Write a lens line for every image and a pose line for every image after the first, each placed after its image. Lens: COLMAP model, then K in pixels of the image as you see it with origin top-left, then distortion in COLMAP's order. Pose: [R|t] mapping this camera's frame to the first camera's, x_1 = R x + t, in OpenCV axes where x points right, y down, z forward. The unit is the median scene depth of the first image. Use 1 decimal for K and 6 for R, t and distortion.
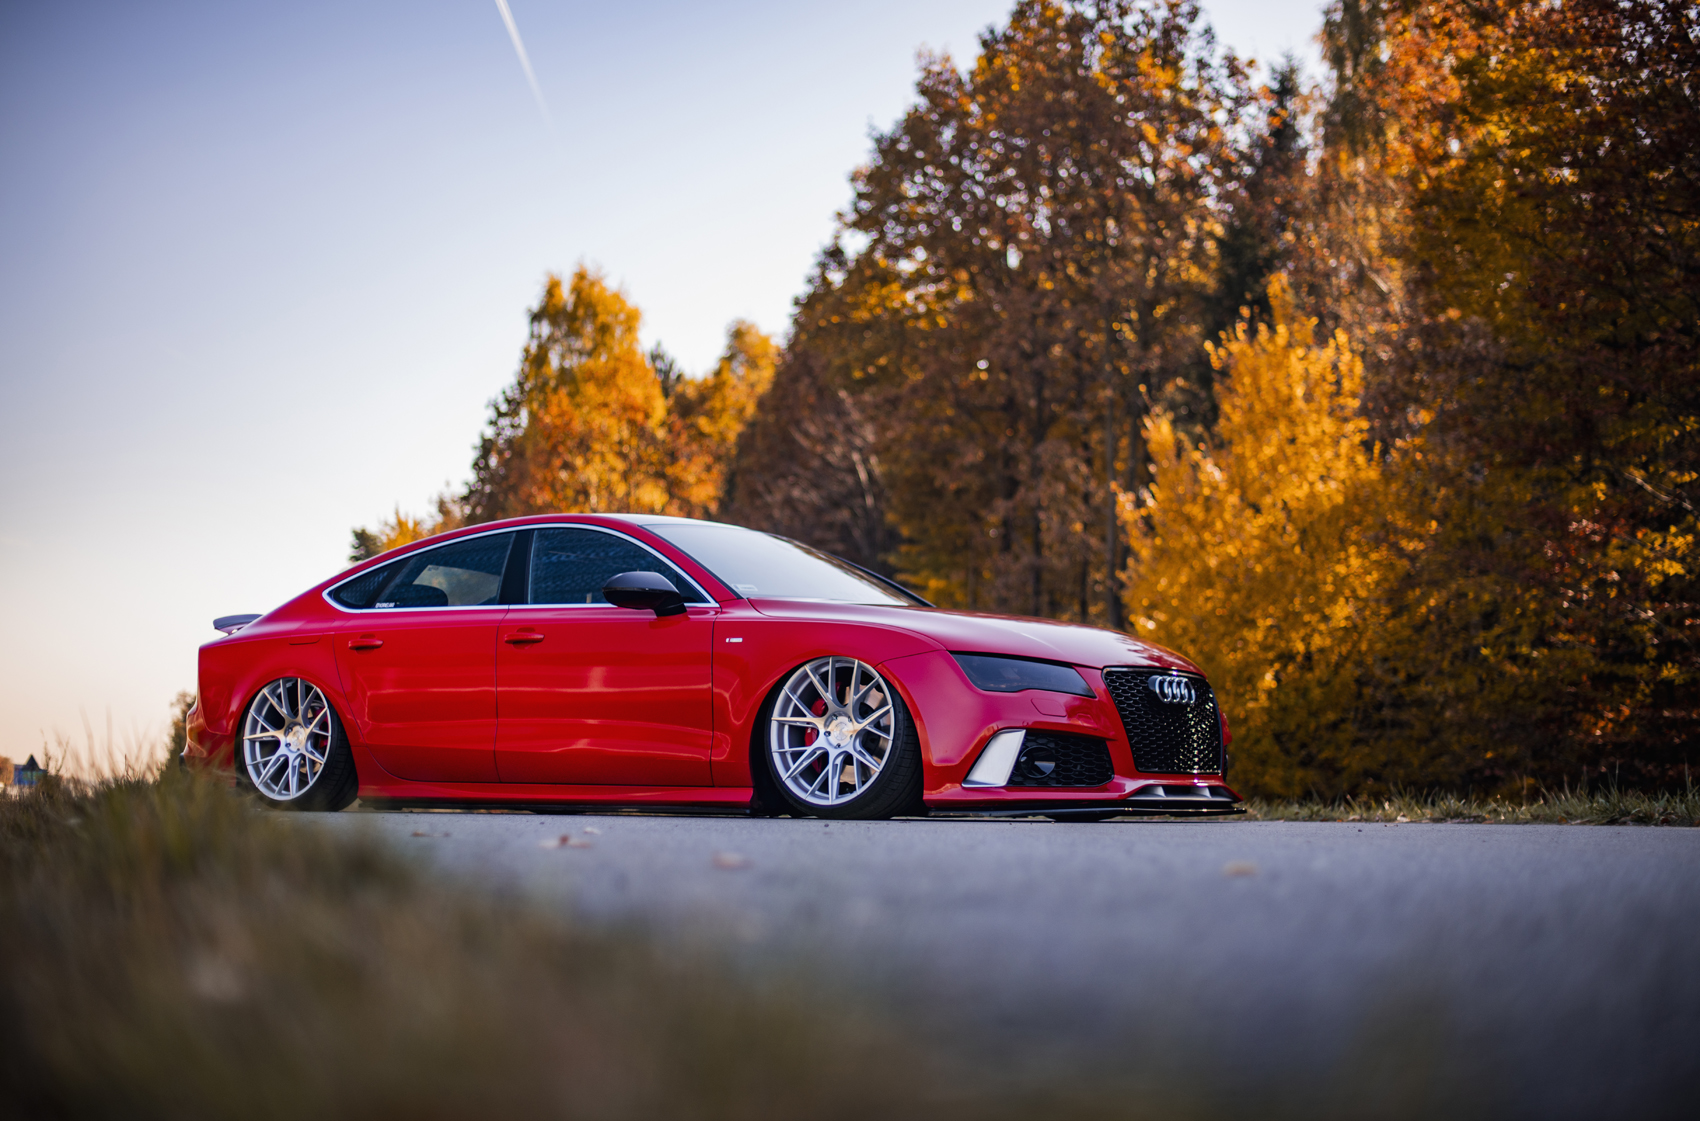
lens RADIAL K [[2507.8, 0, 850.0], [0, 2507.8, 560.5], [0, 0, 1]] dist [-0.111429, -0.063785]
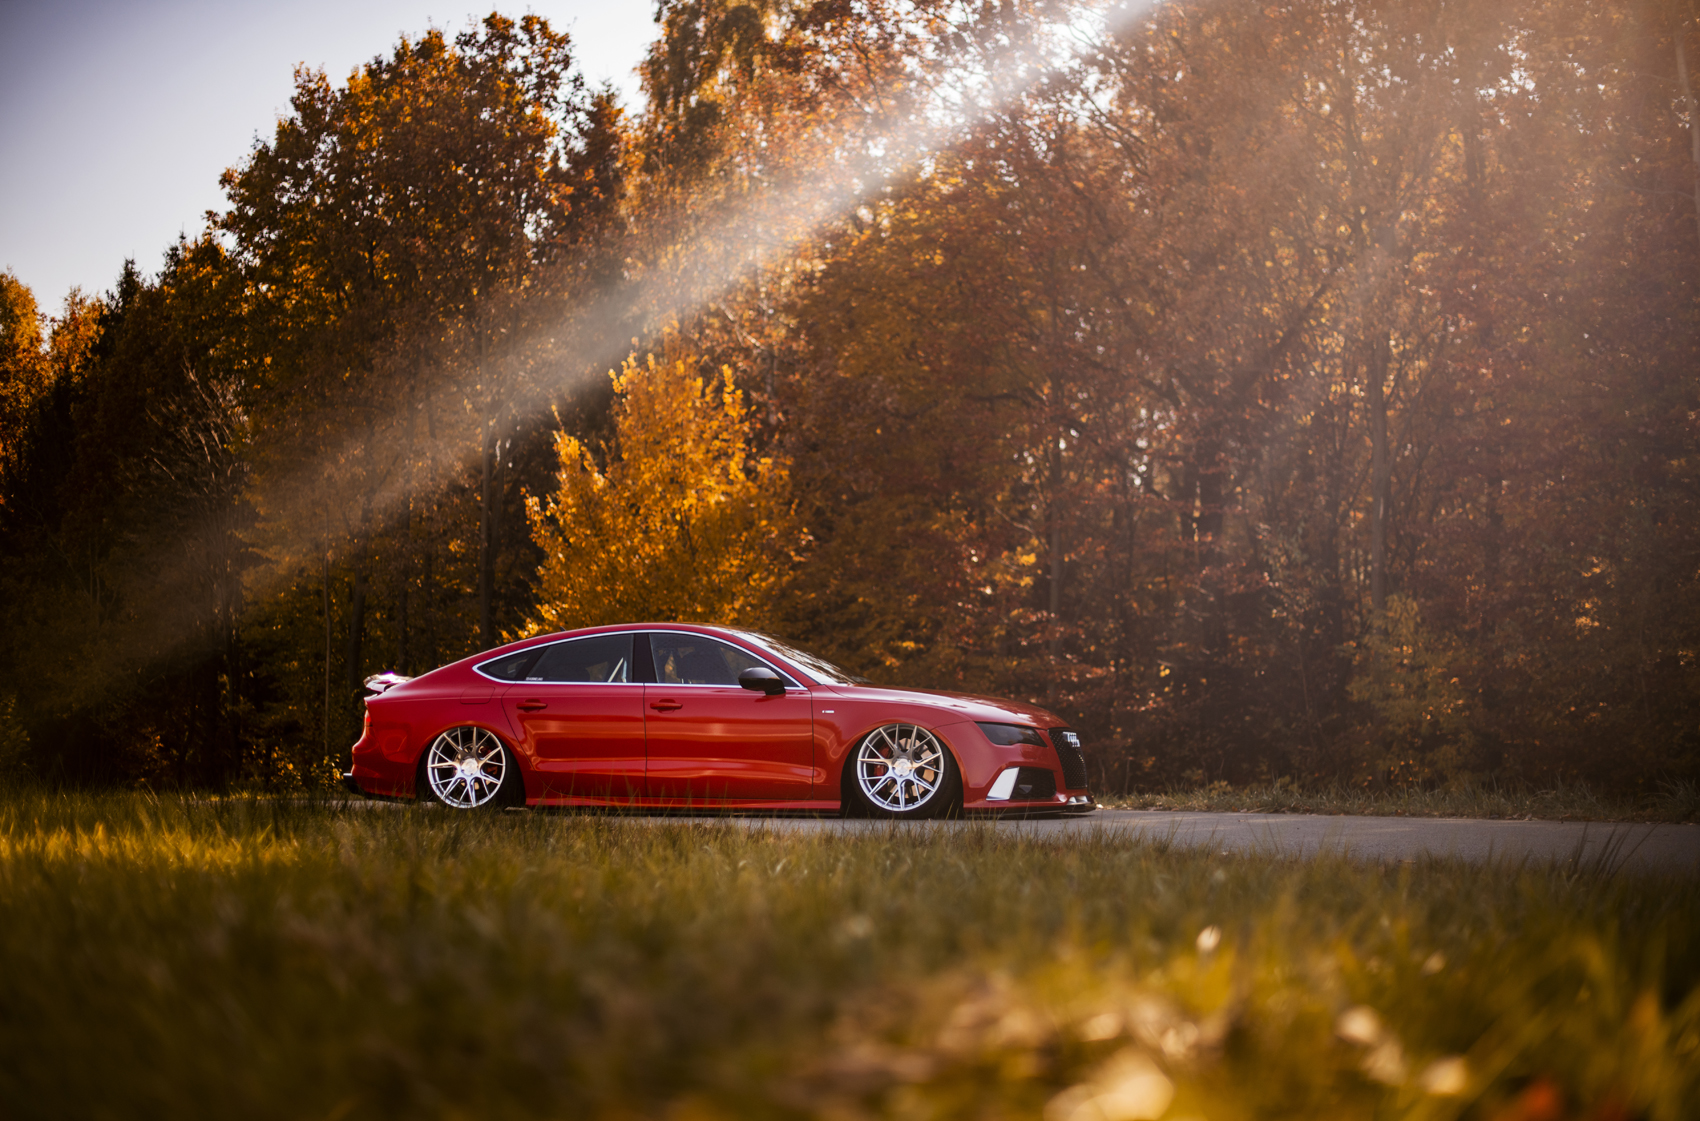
lens RADIAL K [[2479.7, 0, 850.0], [0, 2479.7, 560.5], [0, 0, 1]] dist [-0.150537, 0.005251]
pose [[0.944404, 0.017191, 0.328337, -0.124513], [-0.024350, 0.999547, 0.017703, -0.021241], [-0.327884, -0.024714, 0.944395, -0.119776]]
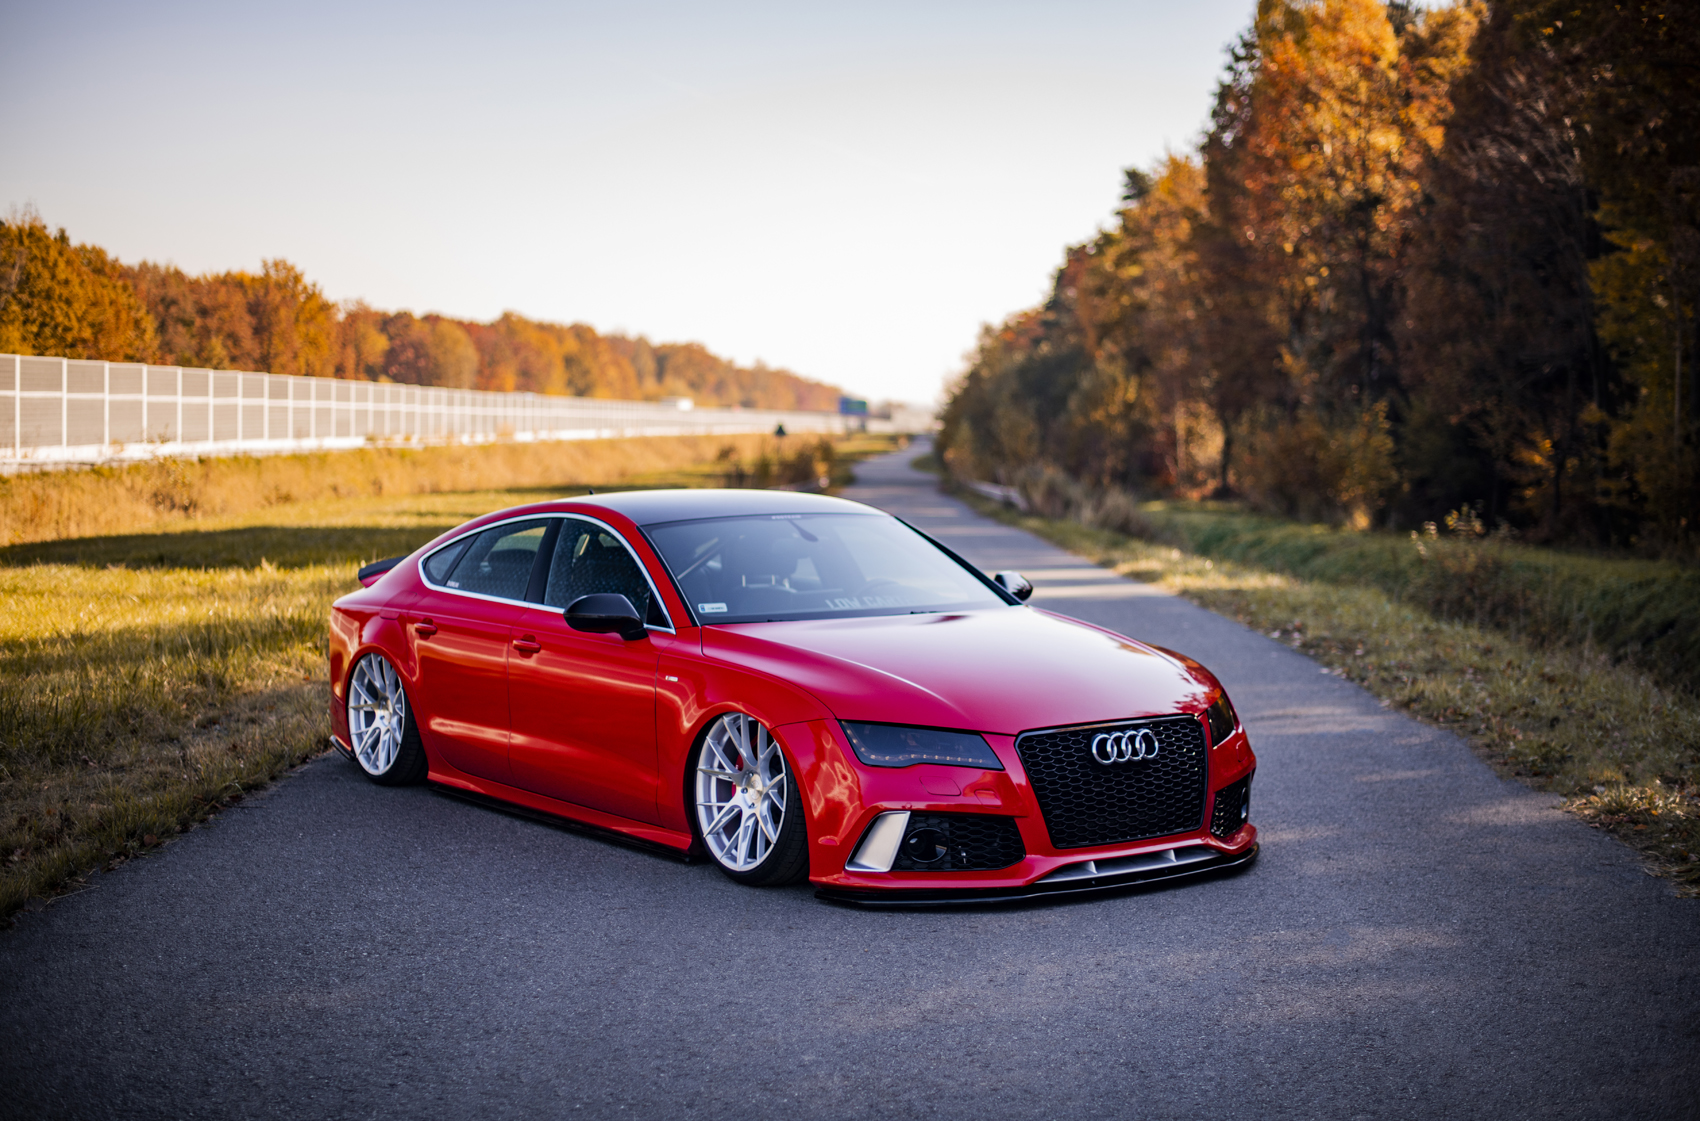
lens RADIAL K [[2494.3, 0, 850.0], [0, 2494.3, 560.5], [0, 0, 1]] dist [-0.126348, 0.119720]
pose [[0.947778, 0.002465, -0.318921, 0.069019], [0.046343, 0.988293, 0.145361, -0.031752], [0.315546, -0.152550, 0.936568, 0.032101]]
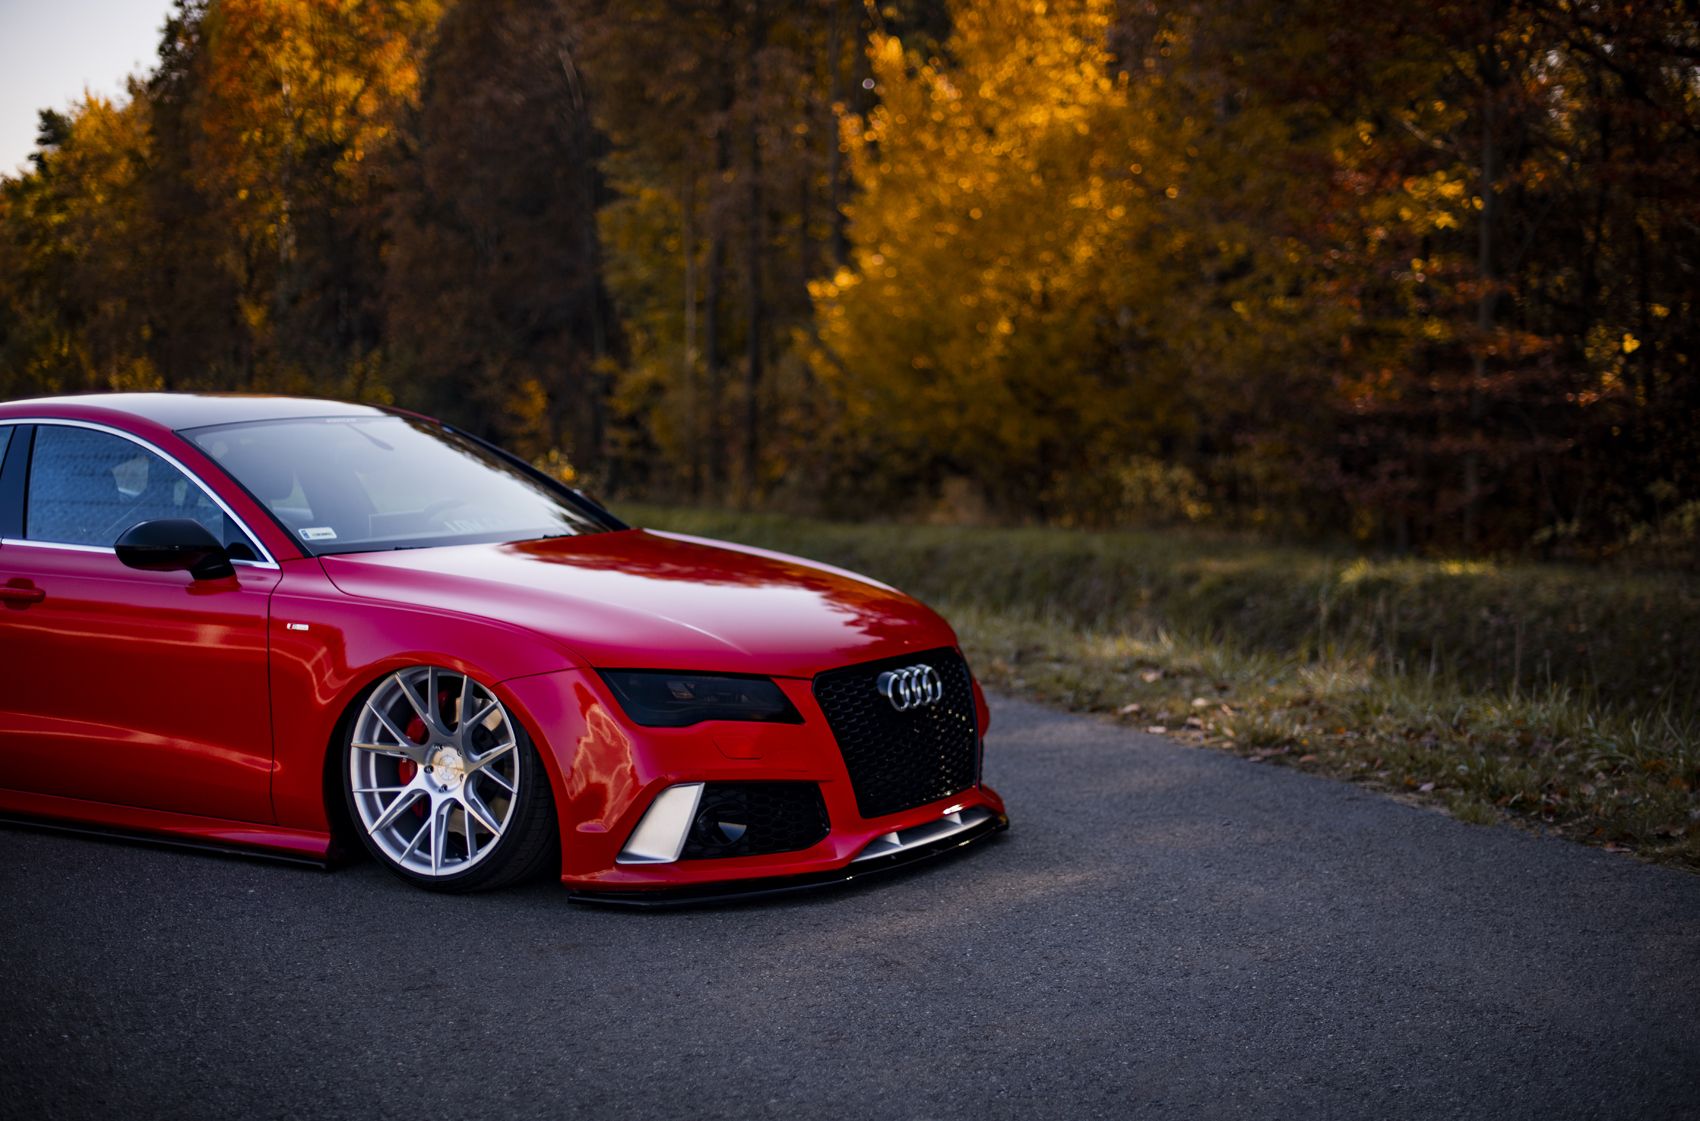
lens RADIAL K [[2536.1, 0, 850.0], [0, 2536.1, 560.5], [0, 0, 1]] dist [-0.130491, 0.000850]
pose [[0.994047, -0.016969, 0.107621, 0.007141], [-0.001575, 0.985455, 0.169931, -0.023548], [-0.108939, -0.169089, 0.979562, 0.062622]]
